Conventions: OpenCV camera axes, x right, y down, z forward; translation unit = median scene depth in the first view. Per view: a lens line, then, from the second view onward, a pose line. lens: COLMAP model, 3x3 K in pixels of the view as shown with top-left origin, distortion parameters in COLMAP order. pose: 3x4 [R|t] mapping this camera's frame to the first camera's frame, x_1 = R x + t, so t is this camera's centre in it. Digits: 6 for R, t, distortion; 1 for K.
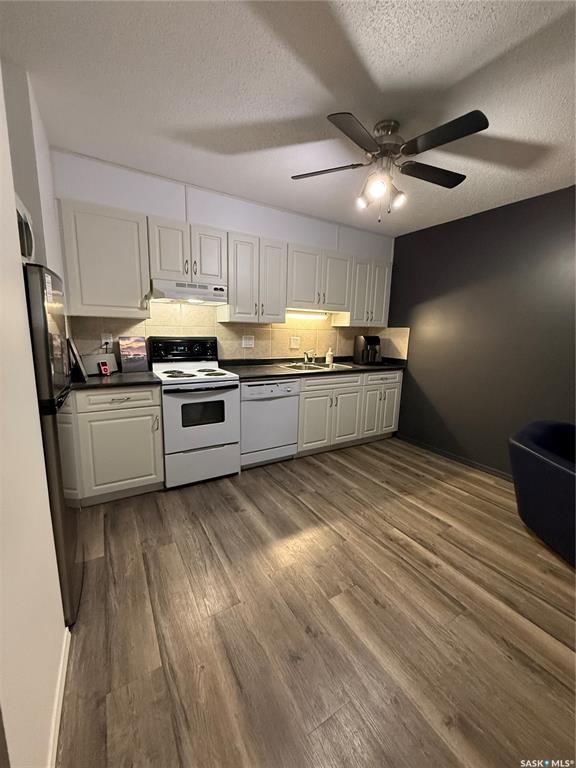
lens RADIAL K [[303.3, 0, 287.2], [0, 303.3, 384.6], [0, 0, 1]] dist [-0.003040, 0.000570]
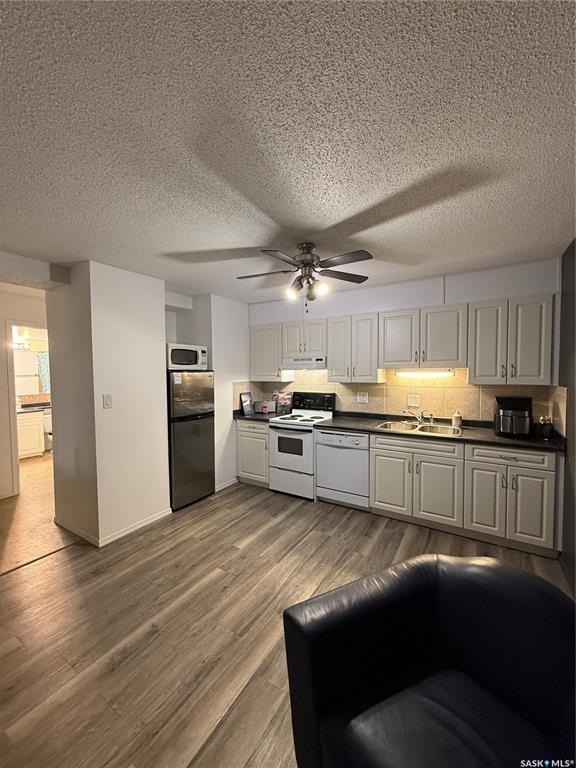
lens RADIAL K [[303.3, 0, 287.3], [0, 303.3, 384.8], [0, 0, 1]] dist [-0.003040, 0.000570]
pose [[0.453486, 0.010398, -0.891203, 0.929533], [-0.138328, 0.988636, -0.058852, -0.098387], [0.880464, 0.149967, 0.449771, 0.262544]]
